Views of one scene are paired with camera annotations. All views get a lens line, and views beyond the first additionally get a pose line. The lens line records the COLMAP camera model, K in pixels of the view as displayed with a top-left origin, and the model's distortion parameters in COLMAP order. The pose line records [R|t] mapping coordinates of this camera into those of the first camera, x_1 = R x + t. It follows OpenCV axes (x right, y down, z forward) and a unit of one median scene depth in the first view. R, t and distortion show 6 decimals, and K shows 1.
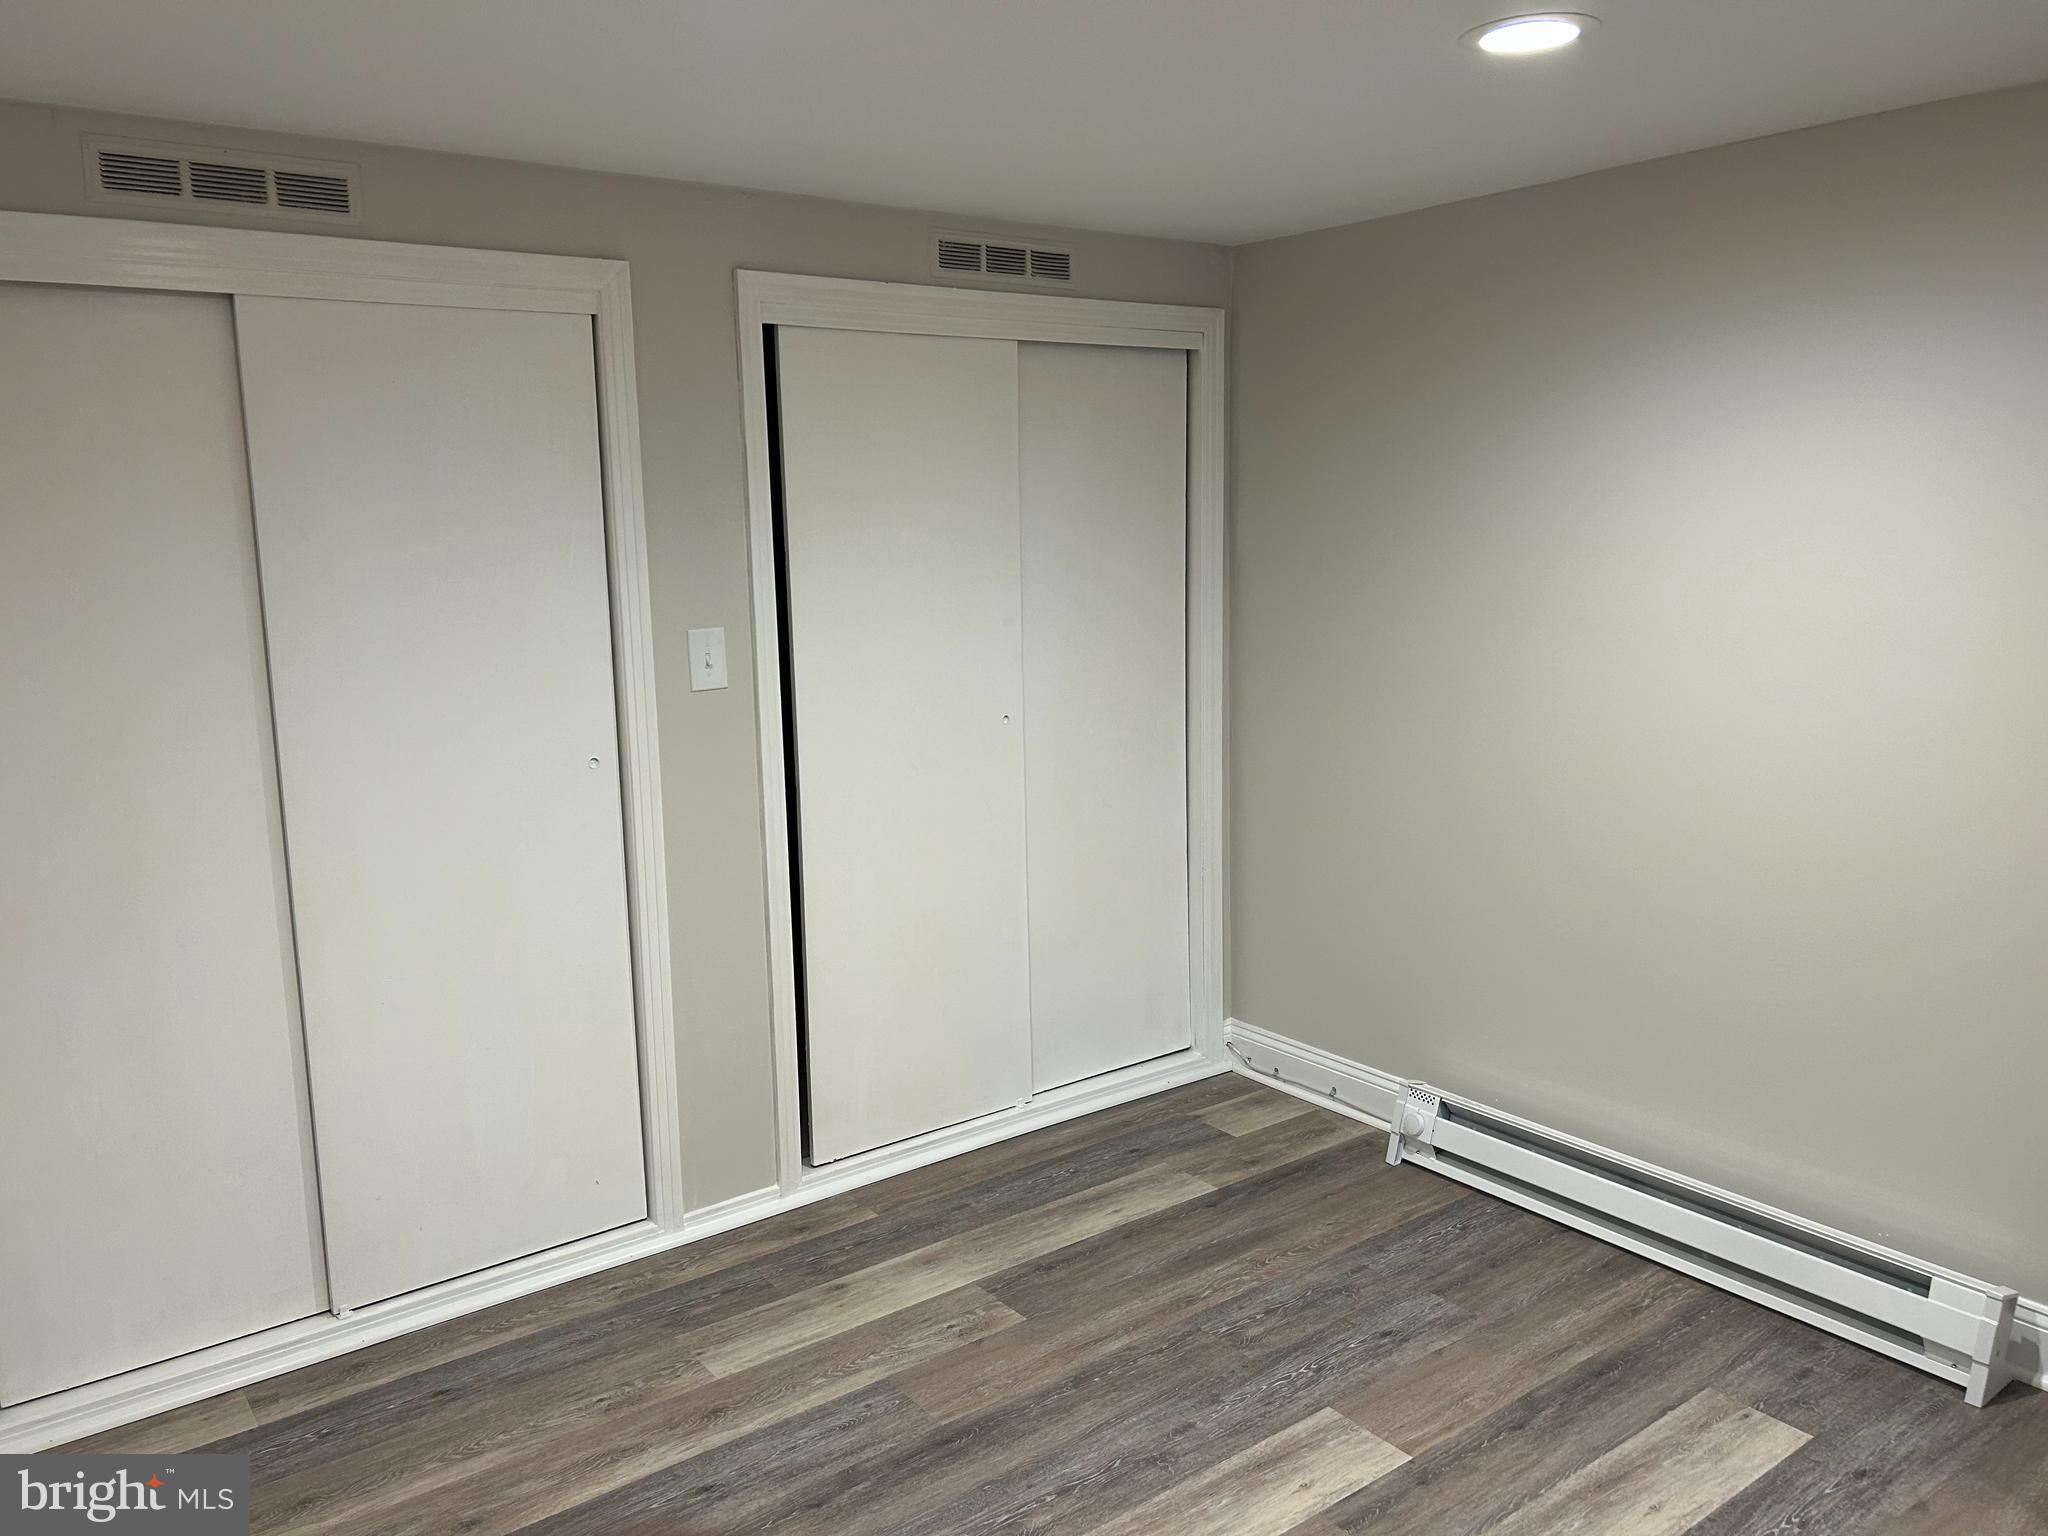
lens RADIAL K [[1544.4, 0, 1023.0], [0, 1544.4, 760.4], [0, 0, 1]] dist [0.066453, -0.053008]
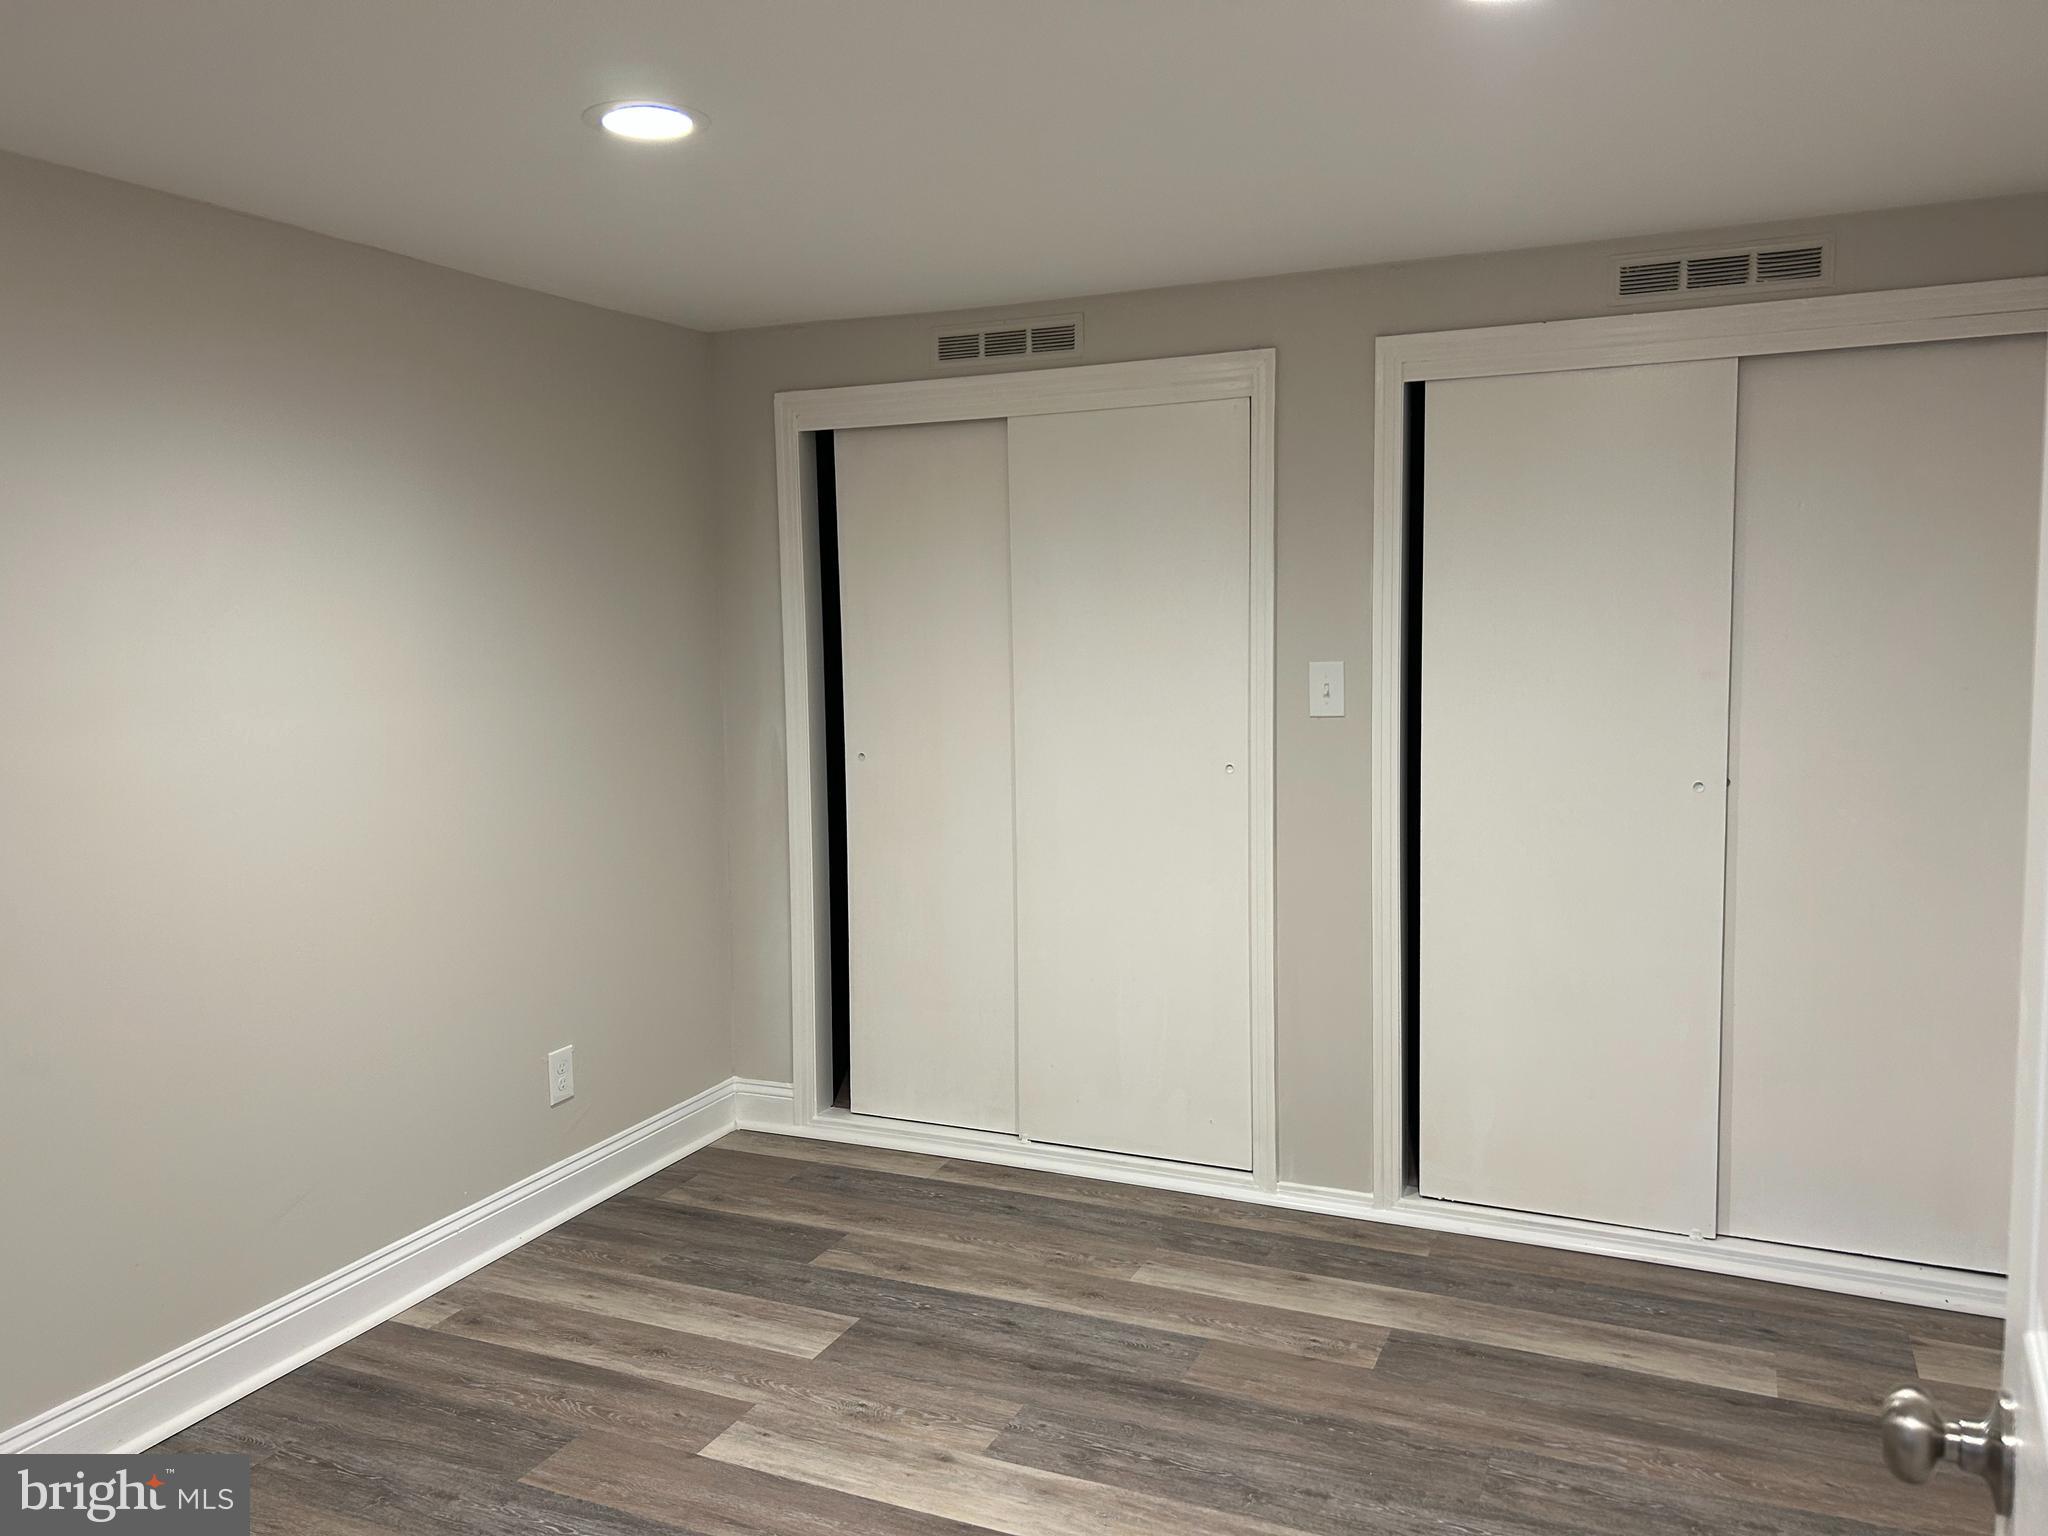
lens RADIAL K [[1544.4, 0, 1023.0], [0, 1544.4, 760.4], [0, 0, 1]] dist [0.066453, -0.053008]
pose [[0.491369, 0.095992, -0.865645, 0.686384], [-0.135475, 0.990234, 0.032908, -0.022547], [0.860350, 0.101103, 0.499575, 0.271158]]
